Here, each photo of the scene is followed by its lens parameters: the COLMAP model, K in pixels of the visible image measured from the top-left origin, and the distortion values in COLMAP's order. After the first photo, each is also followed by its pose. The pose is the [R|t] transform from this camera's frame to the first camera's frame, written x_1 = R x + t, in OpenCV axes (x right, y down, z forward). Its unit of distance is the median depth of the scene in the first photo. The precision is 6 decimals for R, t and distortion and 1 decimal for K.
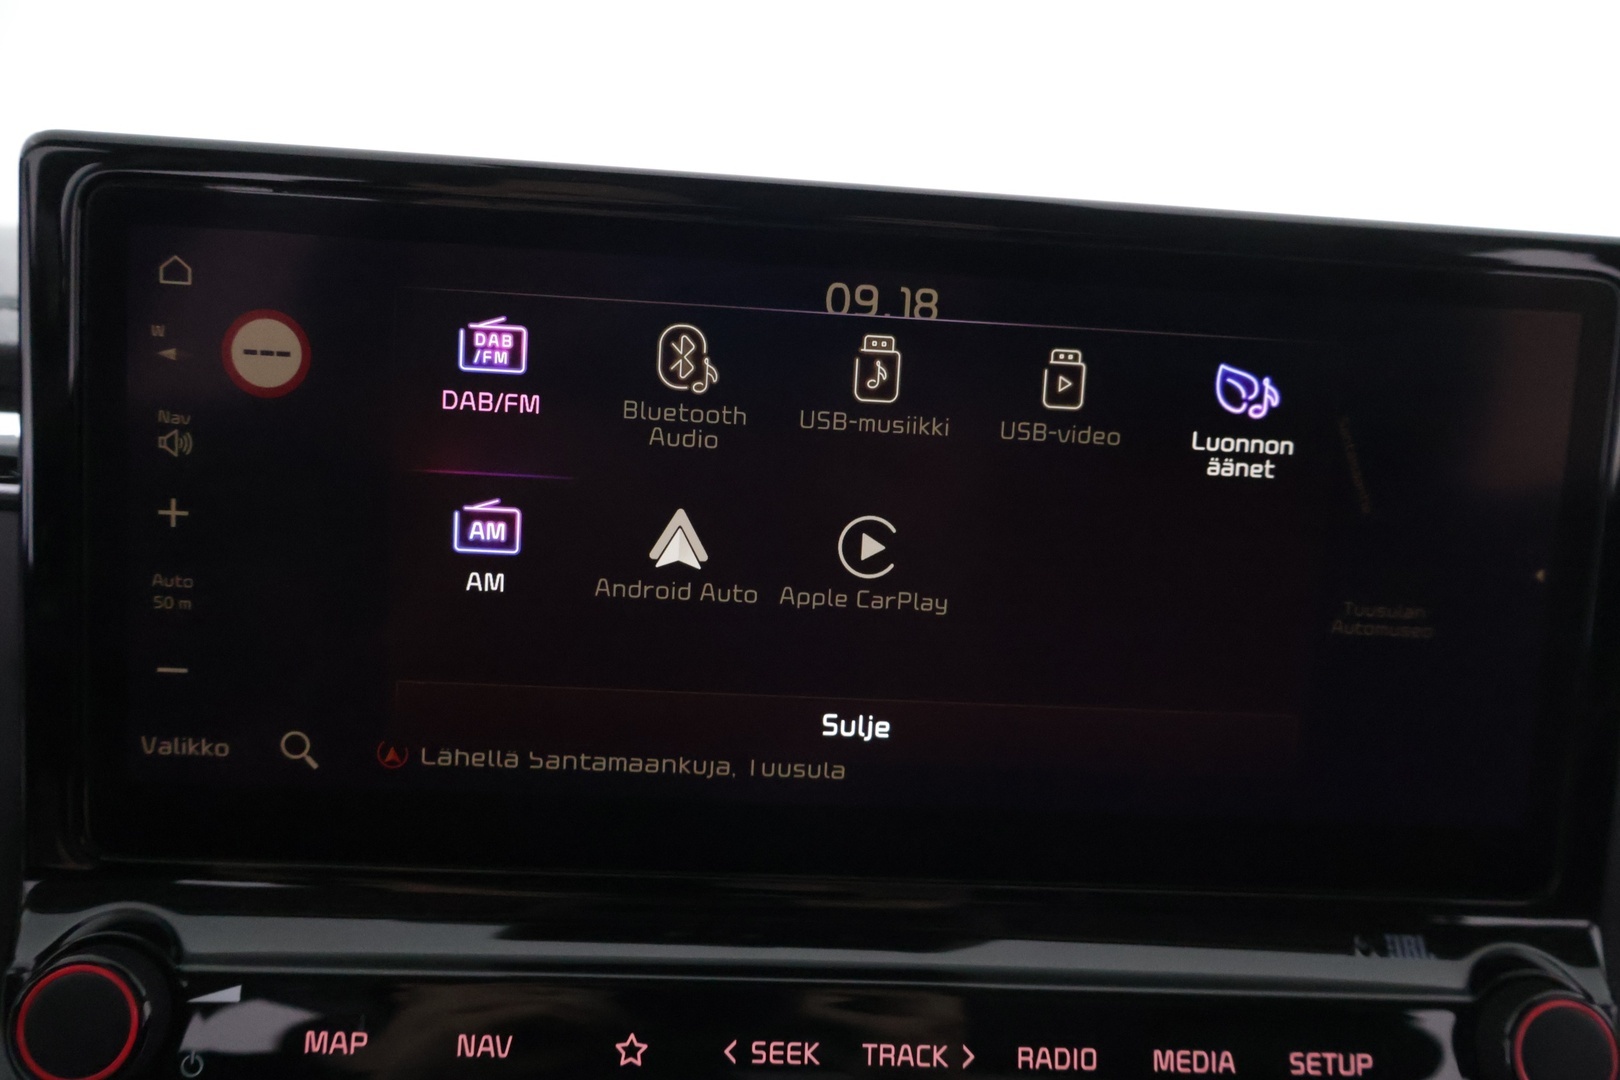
lens RADIAL K [[1384.5, 0, 810.0], [0, 1384.5, 551.1], [0, 0, 1]] dist [0.001916, -0.019904]
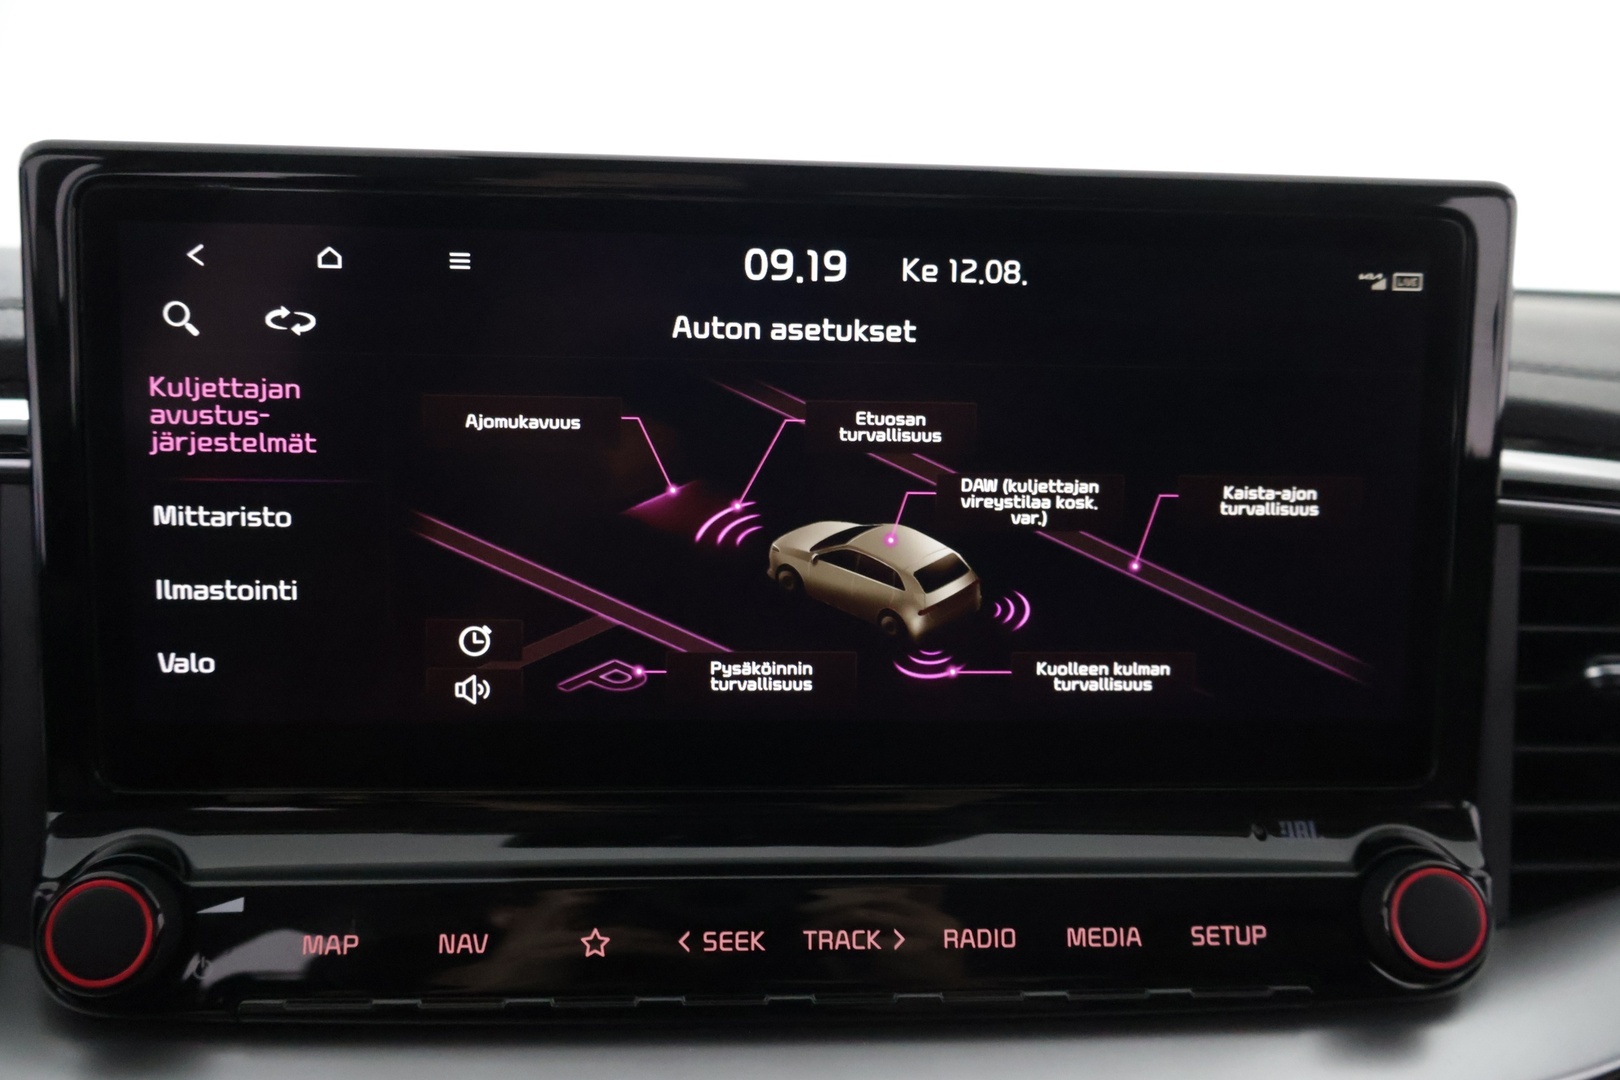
lens RADIAL K [[1384.5, 0, 806.1], [0, 1384.5, 554.5], [0, 0, 1]] dist [0.001916, -0.019904]
pose [[0.999125, -0.040802, -0.009184, 0.062543], [0.040775, 0.999163, -0.003138, 0.057220], [0.009305, 0.002761, 0.999953, -0.112150]]
